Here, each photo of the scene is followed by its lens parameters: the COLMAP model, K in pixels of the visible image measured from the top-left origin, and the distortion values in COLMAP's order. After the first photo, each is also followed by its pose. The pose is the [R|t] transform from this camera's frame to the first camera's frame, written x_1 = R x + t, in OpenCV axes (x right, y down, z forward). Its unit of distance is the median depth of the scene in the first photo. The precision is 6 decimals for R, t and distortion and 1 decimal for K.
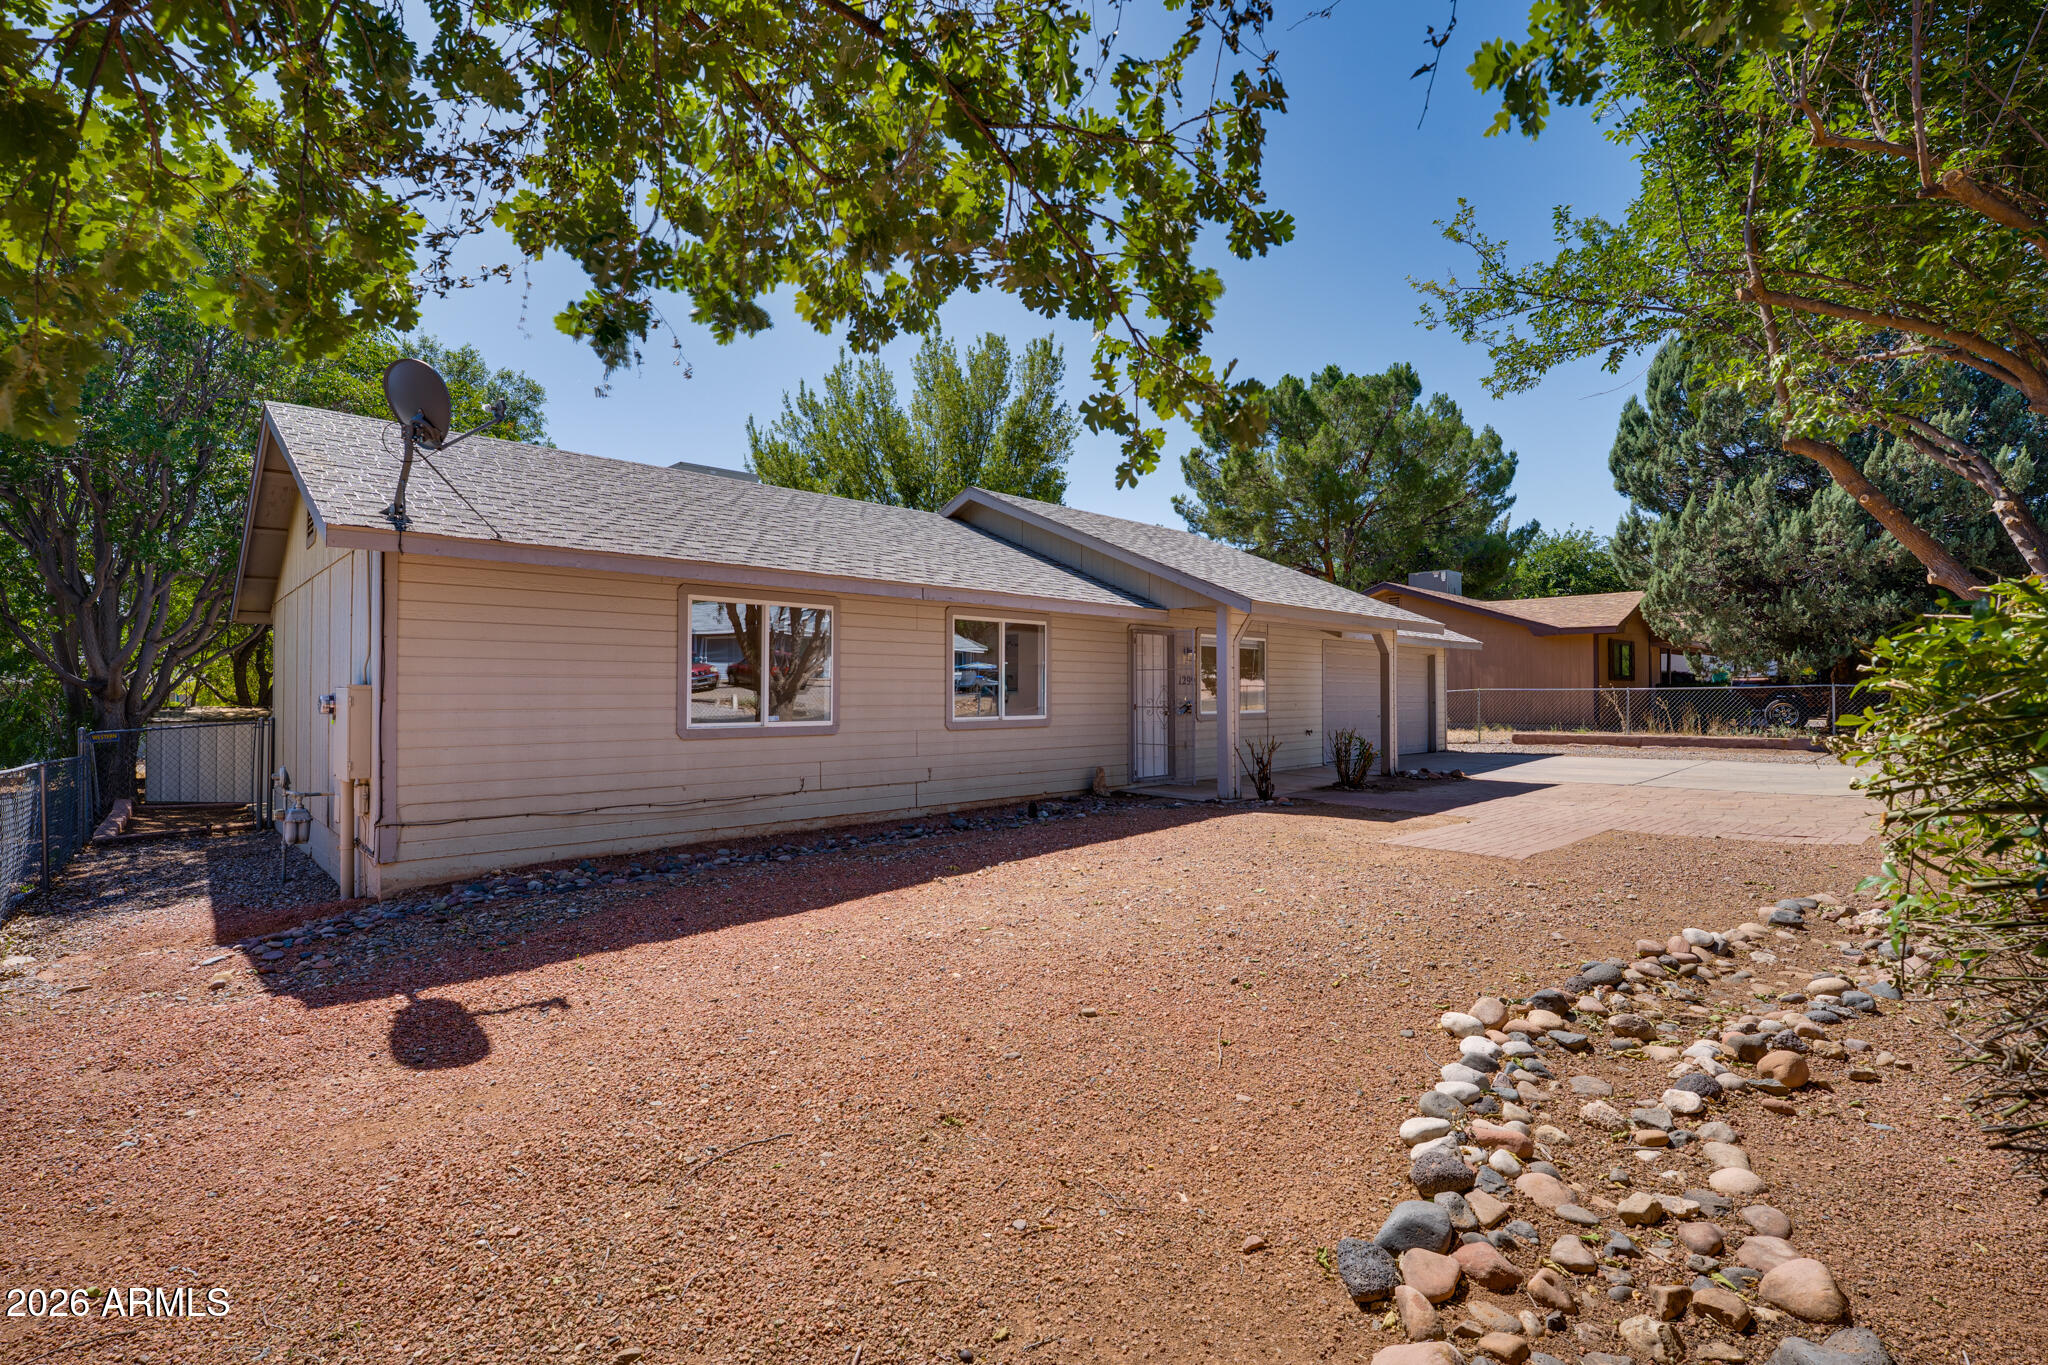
lens RADIAL K [[935.2, 0, 1003.1], [0, 935.2, 689.7], [0, 0, 1]] dist [-0.013630, 0.001351]
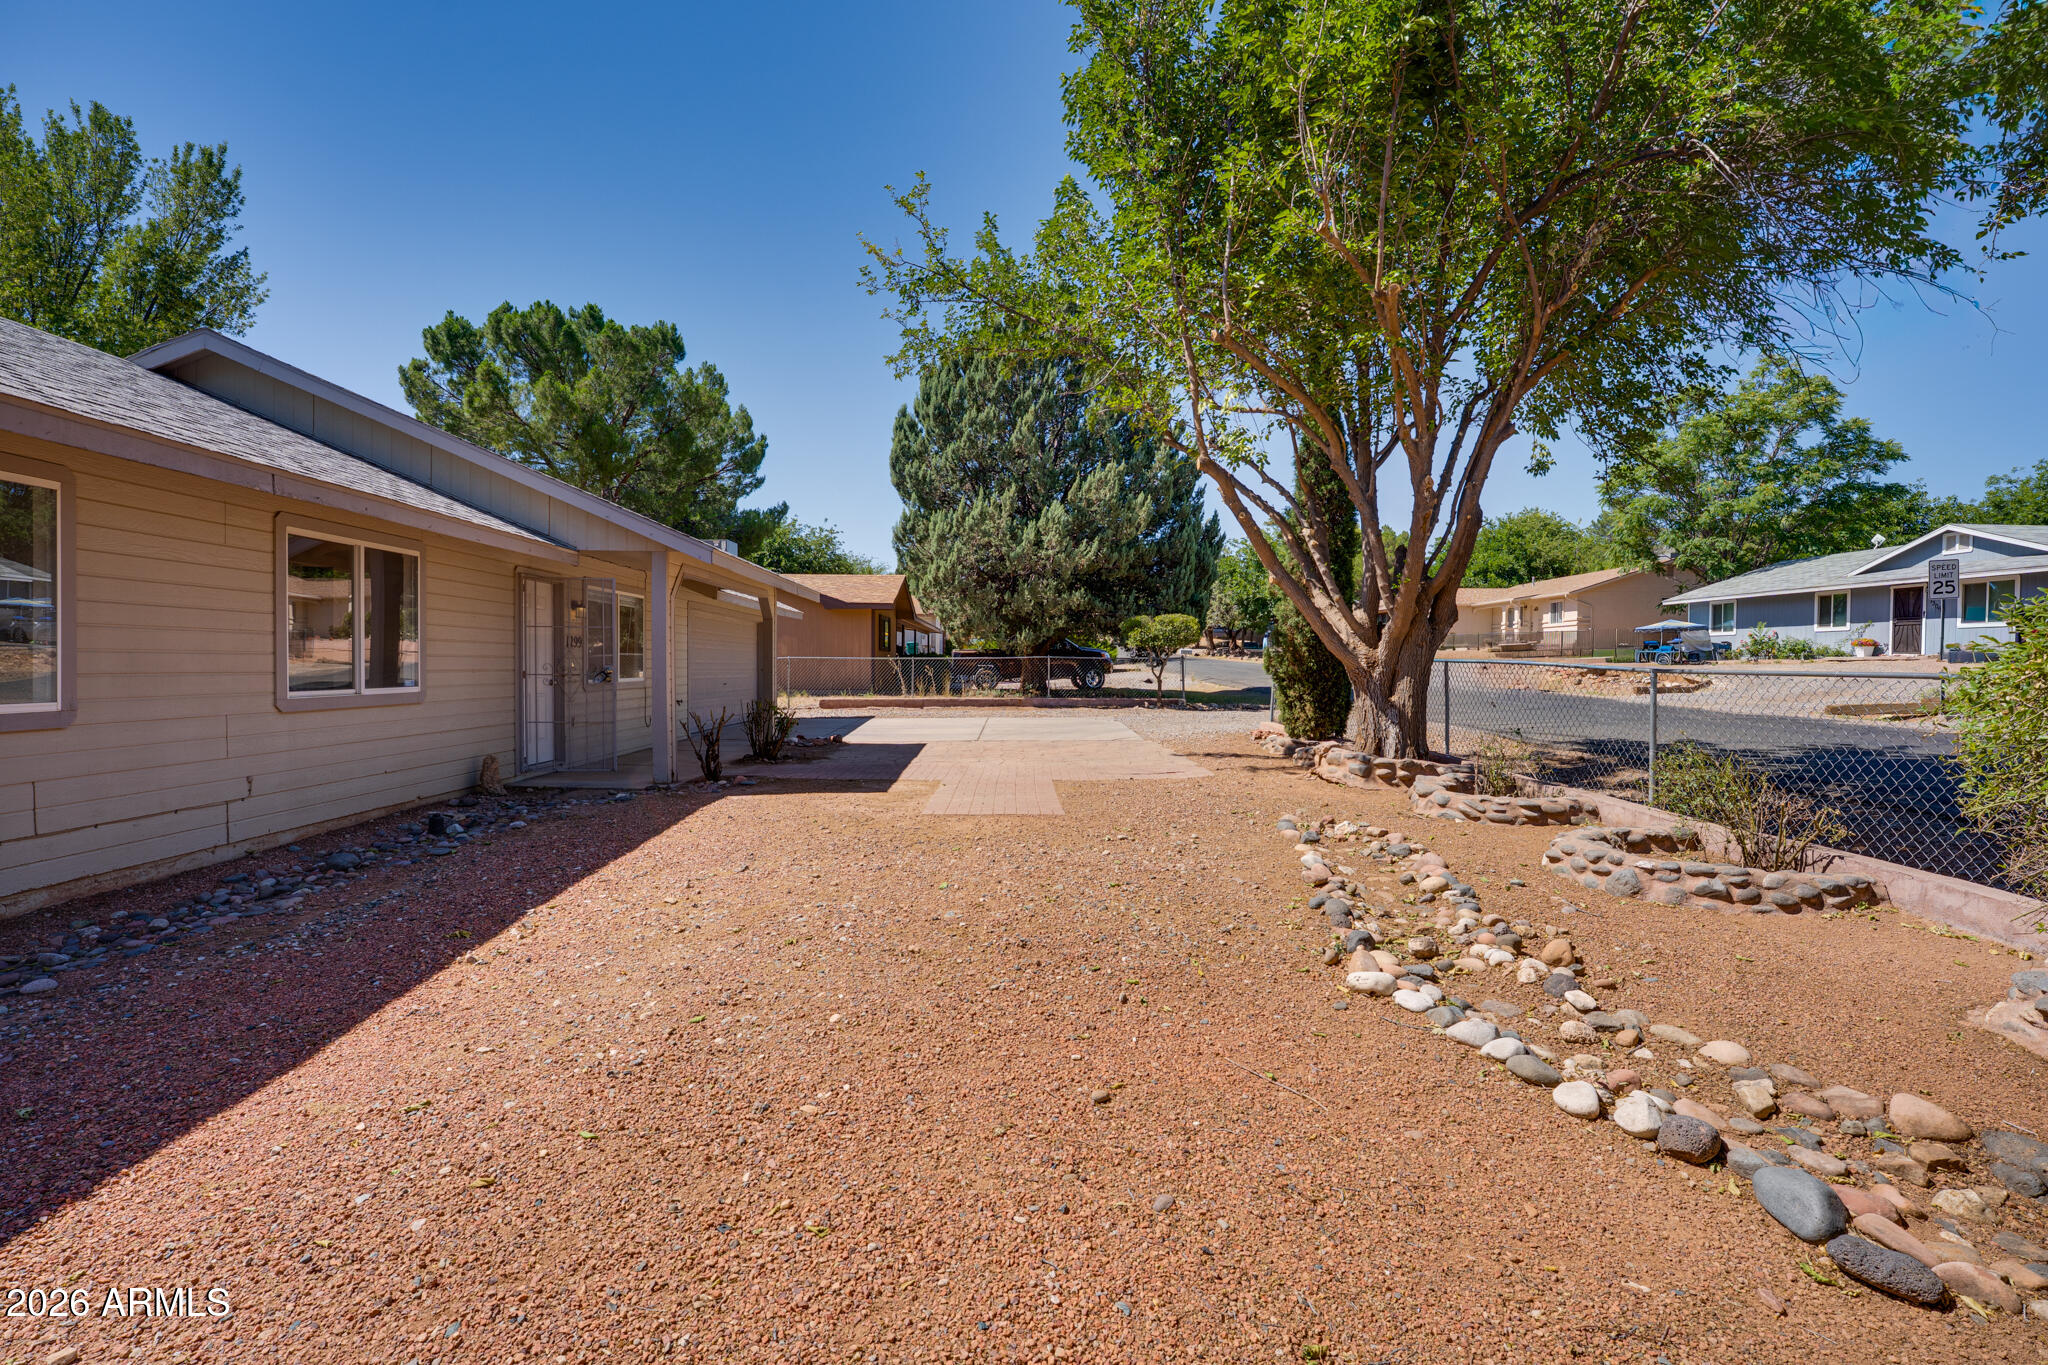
lens RADIAL K [[935.2, 0, 1025.5], [0, 935.2, 676.9], [0, 0, 1]] dist [-0.013630, 0.001351]
pose [[0.664550, -0.004938, 0.747228, -0.072911], [-0.009913, 0.999832, 0.015425, 0.001984], [-0.747178, -0.017658, 0.664389, 0.086521]]
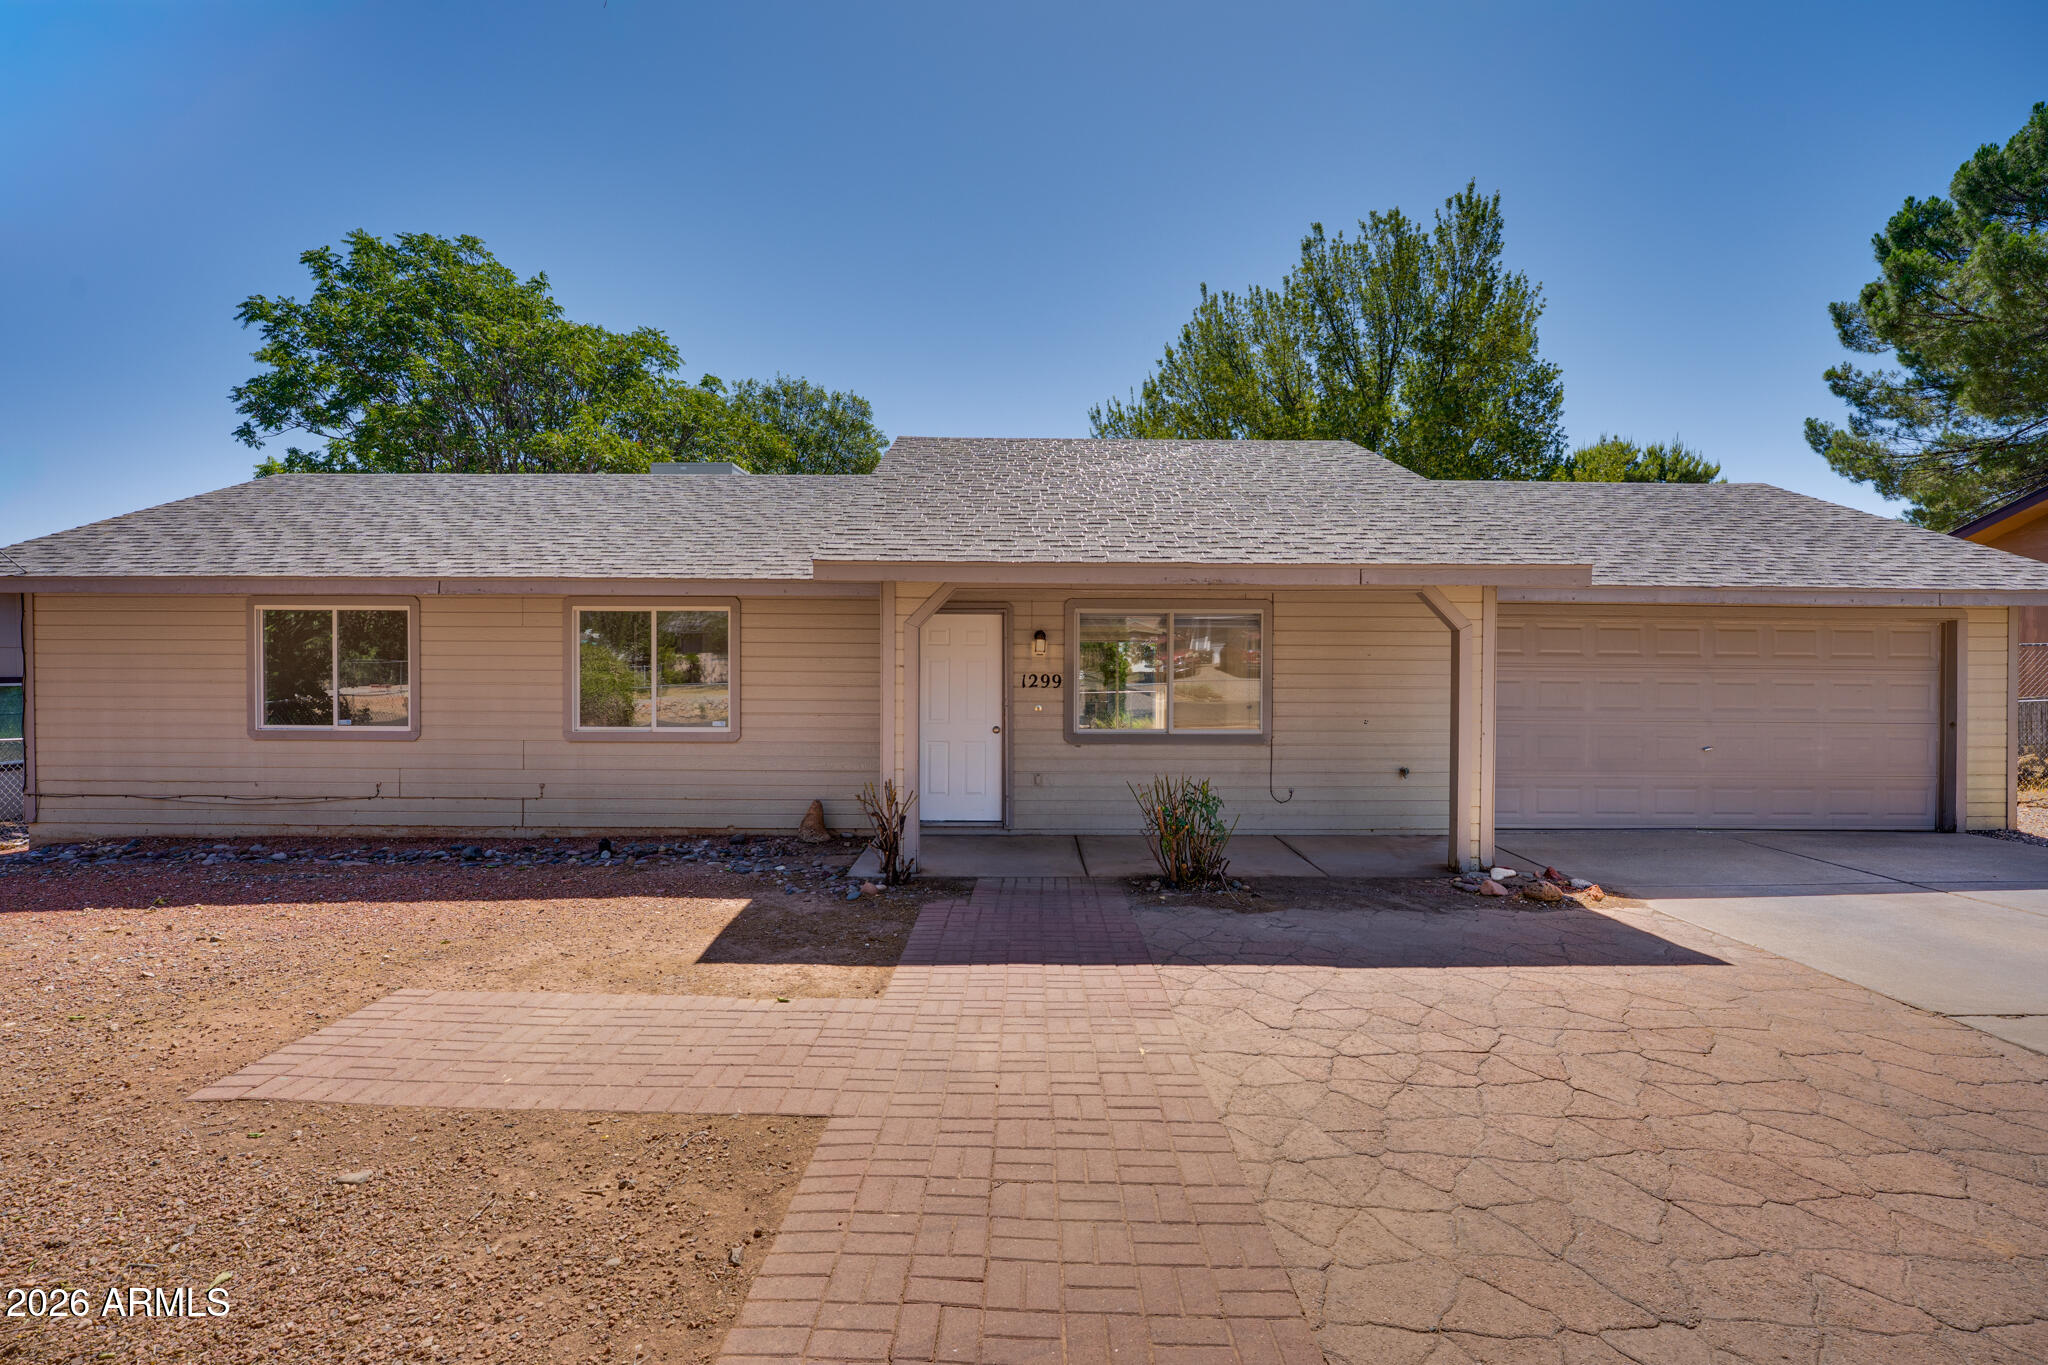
lens RADIAL K [[935.2, 0, 1011.8], [0, 935.2, 684.0], [0, 0, 1]] dist [-0.013630, 0.001351]
pose [[0.726634, 0.015766, -0.686844, 0.318003], [-0.002674, 0.999794, 0.020121, -0.010753], [0.687020, -0.012784, 0.726526, 0.253238]]
